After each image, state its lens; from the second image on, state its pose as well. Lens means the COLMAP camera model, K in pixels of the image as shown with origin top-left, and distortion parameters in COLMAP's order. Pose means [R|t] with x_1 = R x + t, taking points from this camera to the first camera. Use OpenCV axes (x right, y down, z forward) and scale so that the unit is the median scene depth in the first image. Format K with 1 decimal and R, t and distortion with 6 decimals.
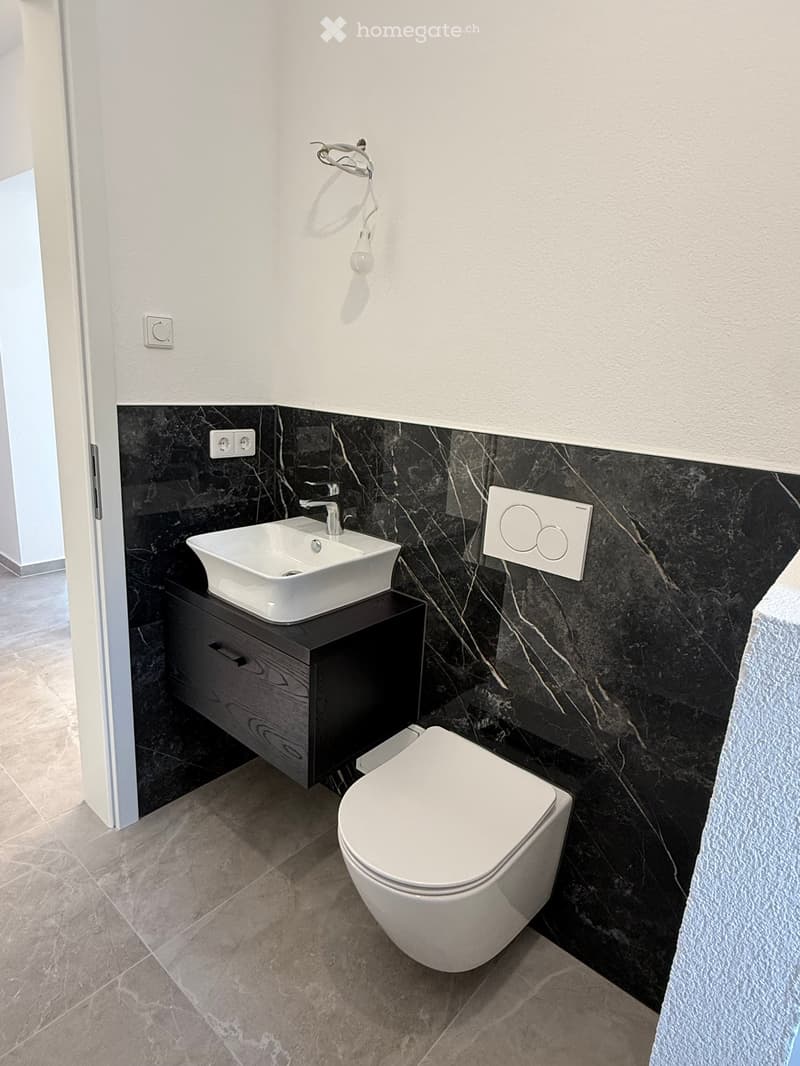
lens RADIAL K [[614.3, 0, 402.7], [0, 614.3, 527.5], [0, 0, 1]] dist [0.000270, 0.001932]
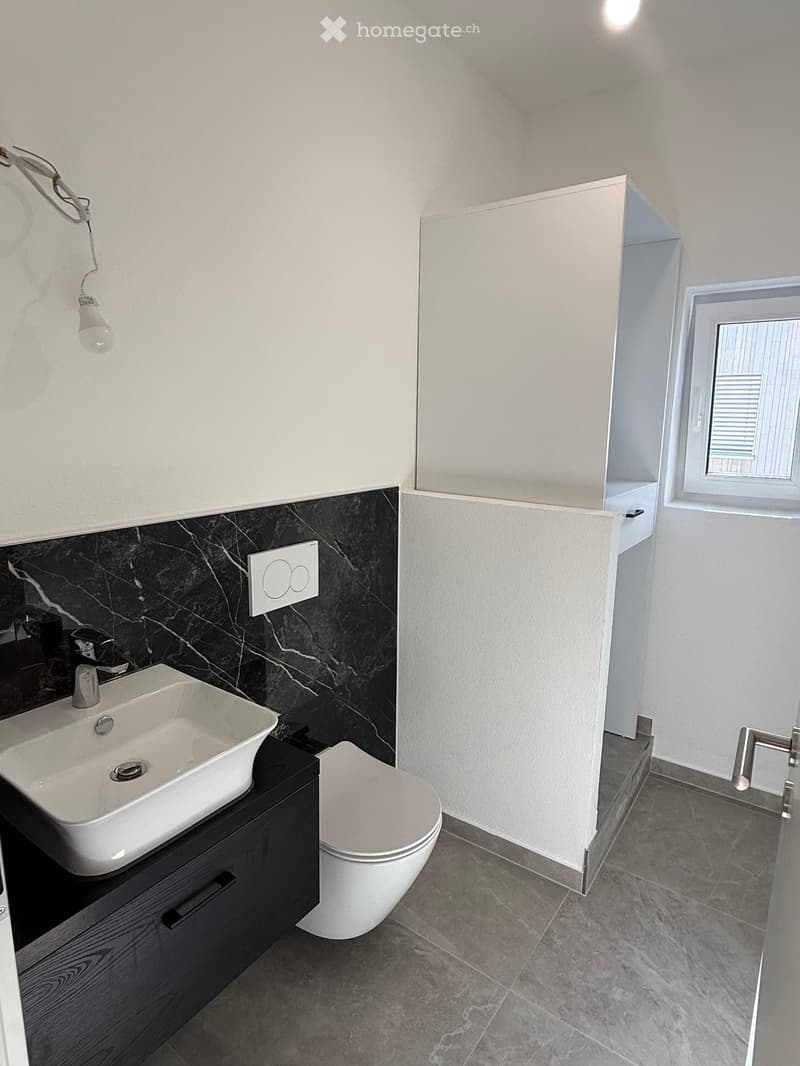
lens RADIAL K [[614.3, 0, 402.7], [0, 614.3, 527.5], [0, 0, 1]] dist [0.000270, 0.001932]
pose [[-0.074448, -0.252608, 0.964700, -0.956156], [0.225455, 0.938074, 0.263034, -0.353294], [-0.971405, 0.237079, -0.012886, 0.758578]]
